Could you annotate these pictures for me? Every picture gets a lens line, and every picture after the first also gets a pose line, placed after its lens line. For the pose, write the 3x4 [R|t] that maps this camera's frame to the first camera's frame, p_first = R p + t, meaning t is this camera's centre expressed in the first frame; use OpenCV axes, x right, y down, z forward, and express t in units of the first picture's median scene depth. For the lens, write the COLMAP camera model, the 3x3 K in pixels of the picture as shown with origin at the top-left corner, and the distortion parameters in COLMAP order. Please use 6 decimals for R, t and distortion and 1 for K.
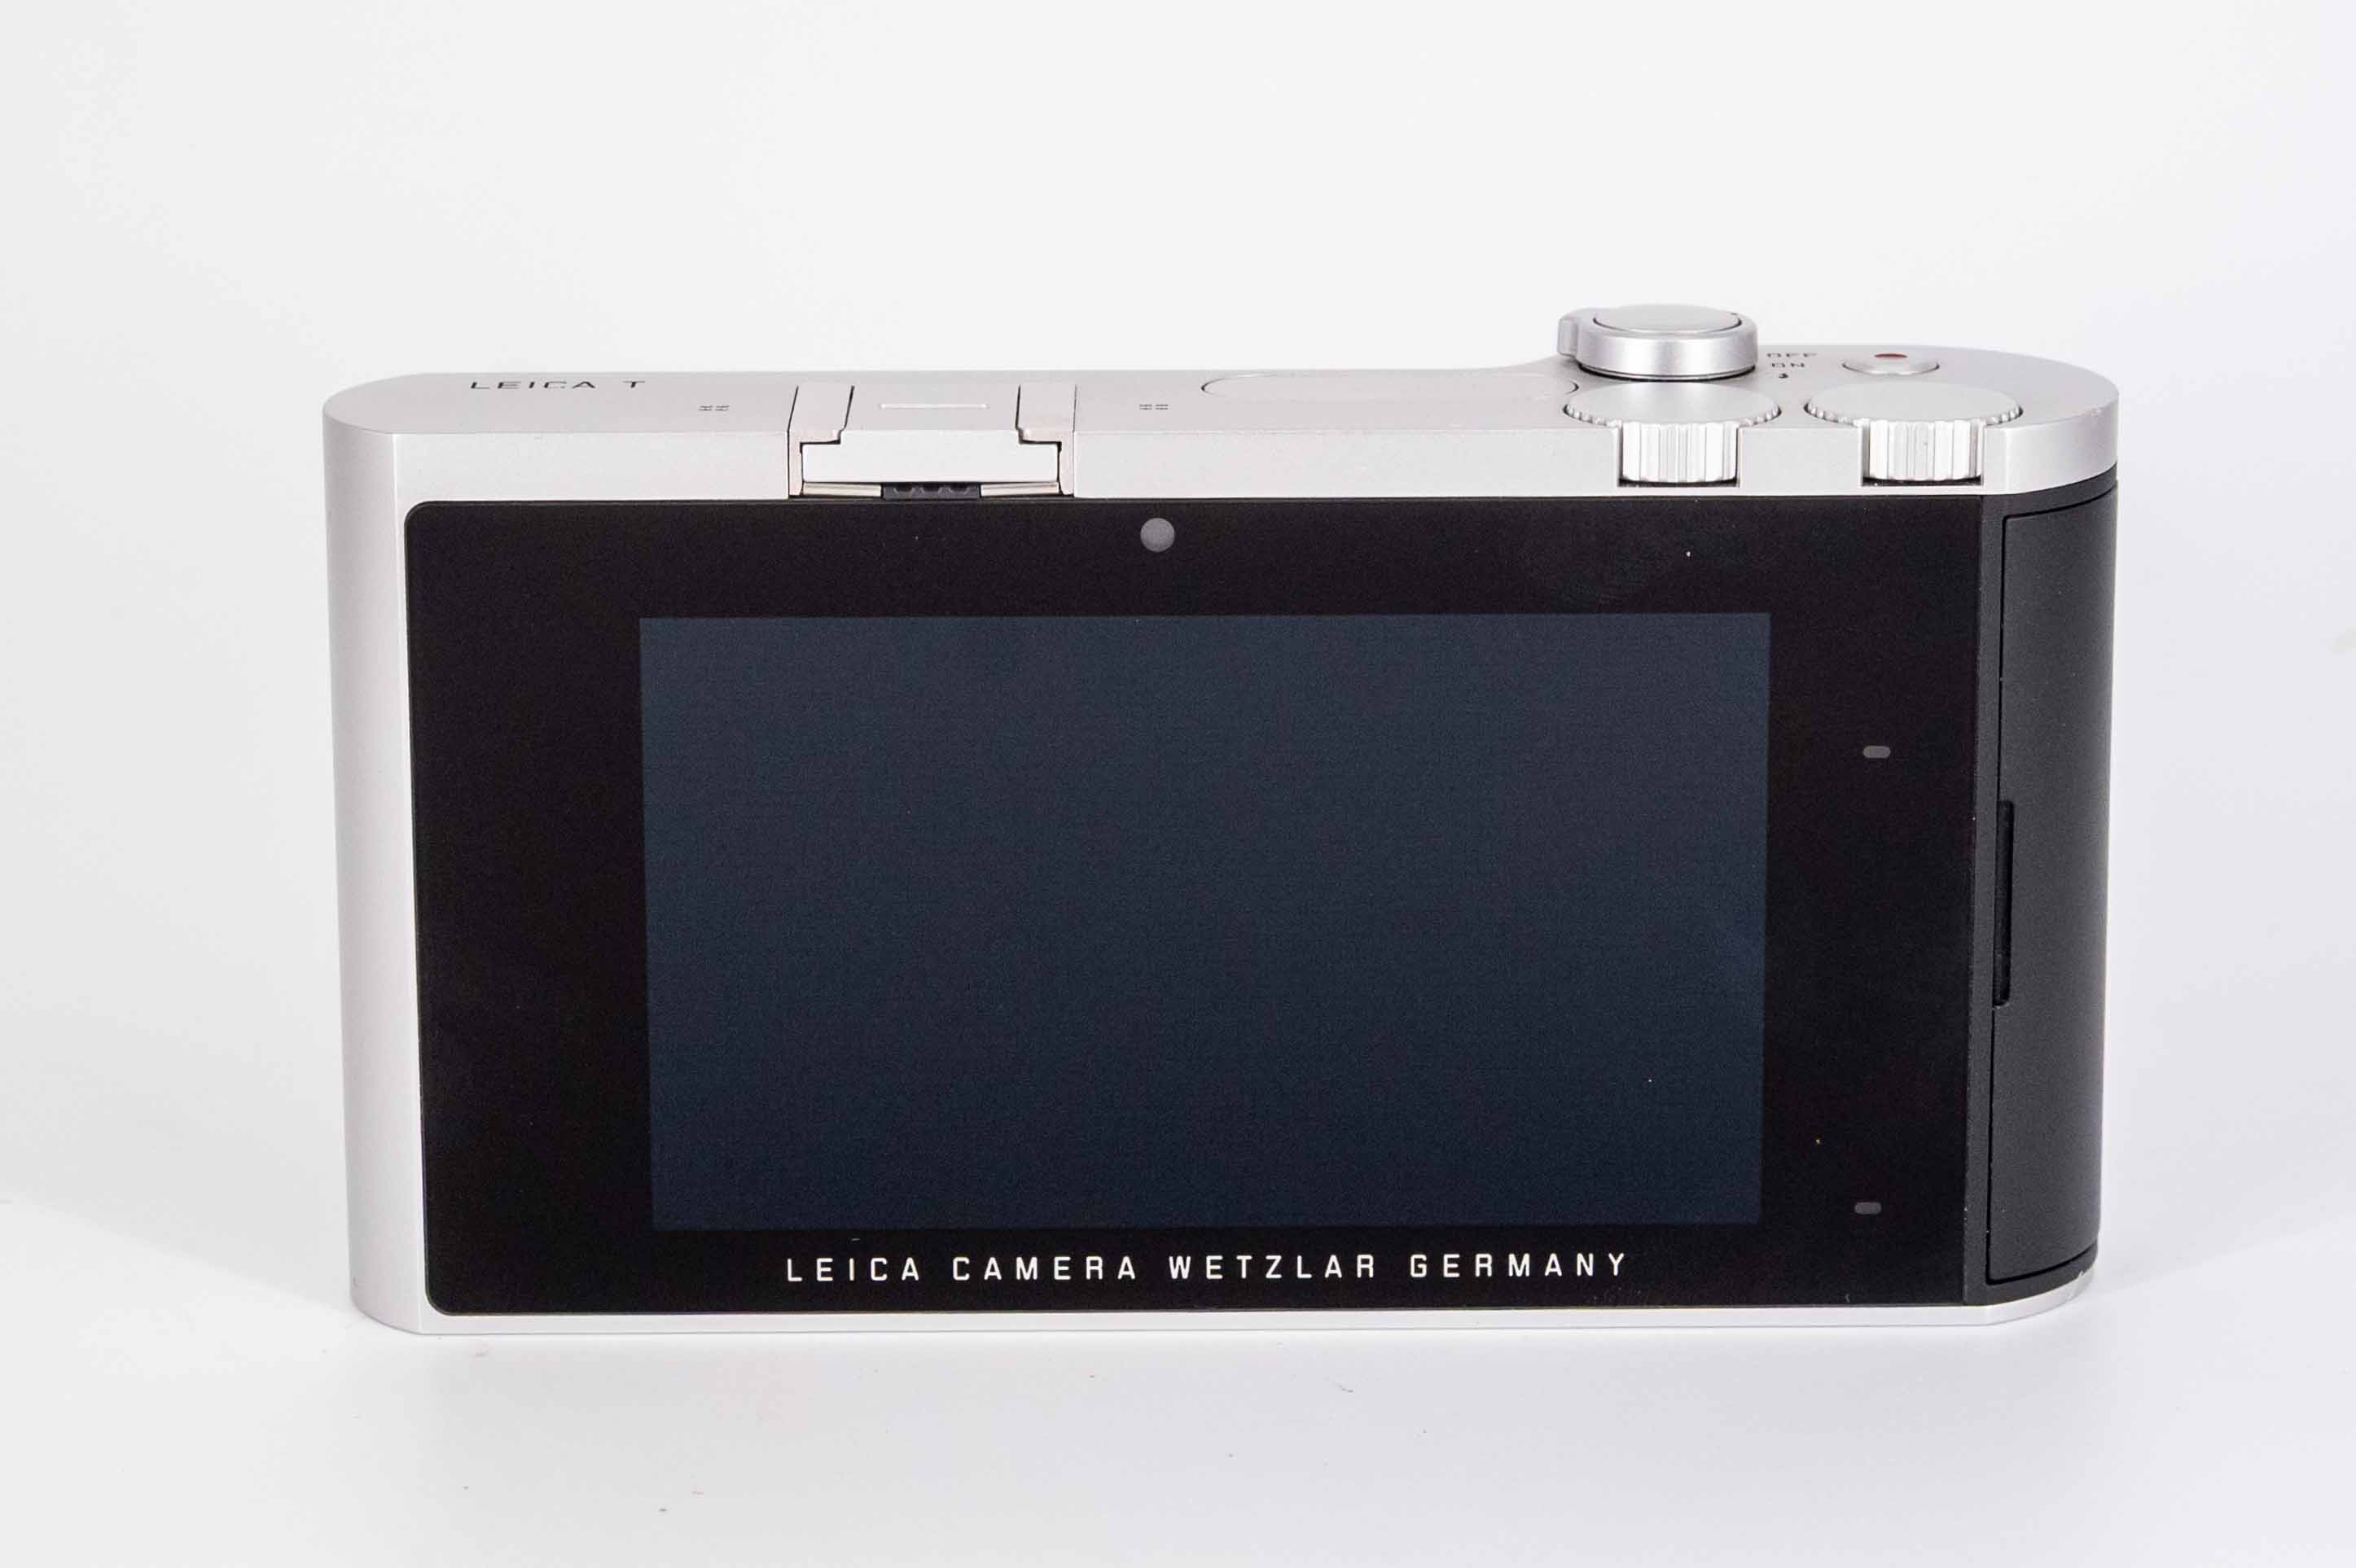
lens RADIAL K [[6294.6, 0, 1178.0], [0, 6294.6, 784.0], [0, 0, 1]] dist [0.033971, 0.080628]
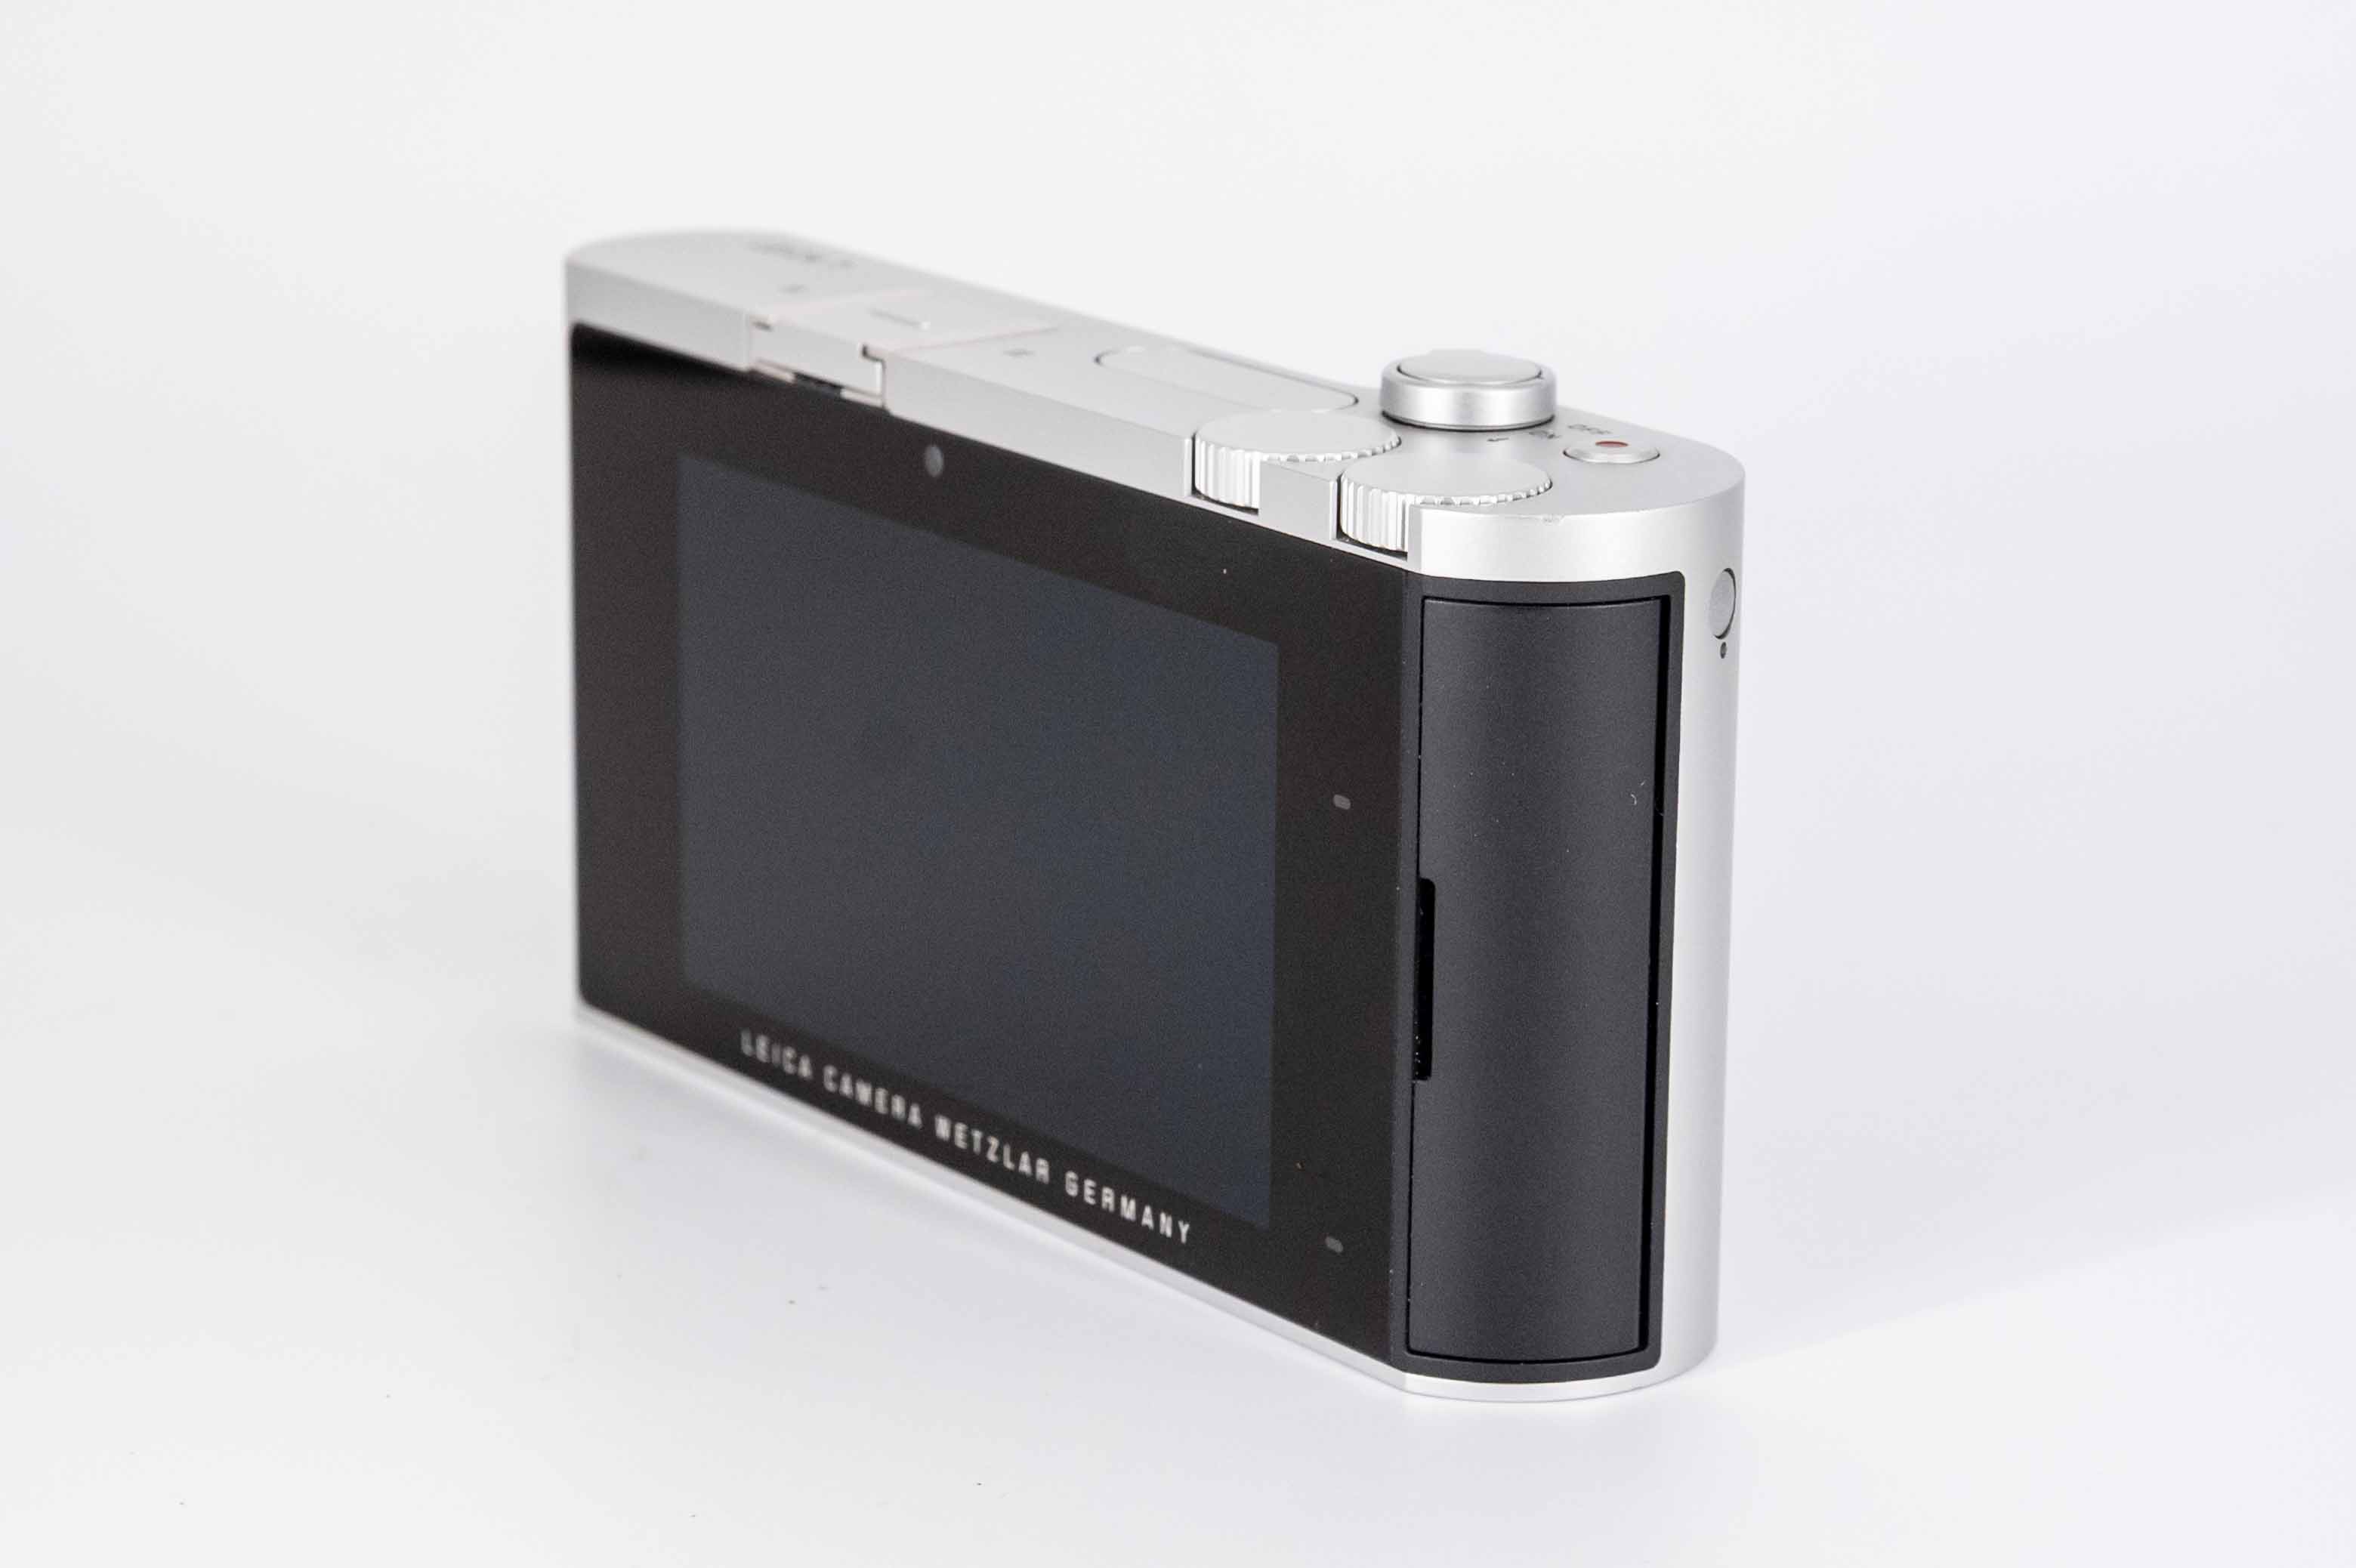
lens RADIAL K [[6295.3, 0, 1178.0], [0, 6295.3, 784.0], [0, 0, 1]] dist [0.033971, 0.080628]
pose [[0.622044, 0.220156, -0.751394, 0.840010], [-0.187580, 0.973612, 0.129977, -0.132280], [0.760181, 0.060095, 0.646926, 0.318608]]
